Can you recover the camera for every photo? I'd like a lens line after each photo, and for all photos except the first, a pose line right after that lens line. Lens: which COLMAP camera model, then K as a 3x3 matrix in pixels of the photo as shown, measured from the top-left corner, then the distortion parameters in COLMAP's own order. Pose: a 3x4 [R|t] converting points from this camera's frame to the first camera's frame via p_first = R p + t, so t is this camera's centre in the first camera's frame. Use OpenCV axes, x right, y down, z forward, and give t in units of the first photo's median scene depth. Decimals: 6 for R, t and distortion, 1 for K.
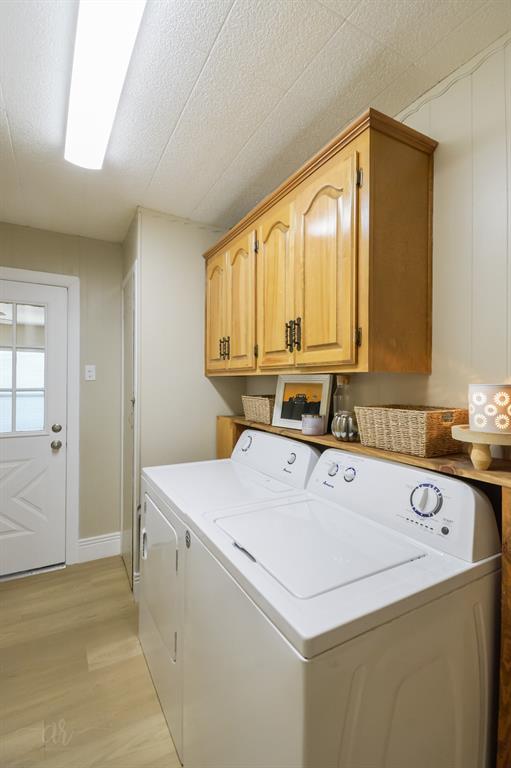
lens RADIAL K [[352.0, 0, 255.5], [0, 352.0, 384.0], [0, 0, 1]] dist [-0.001073, -0.000927]
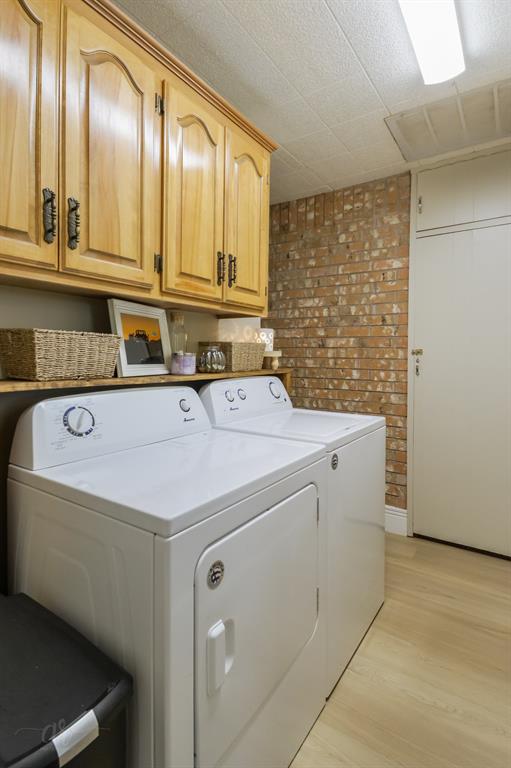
lens RADIAL K [[396.6, 0, 257.6], [0, 396.6, 367.9], [0, 0, 1]] dist [0.000720, 0.000026]
pose [[-0.455248, -0.038009, 0.889553, -0.826342], [-0.007340, 0.999215, 0.038938, 0.081876], [-0.890334, 0.011197, -0.455170, 1.269269]]
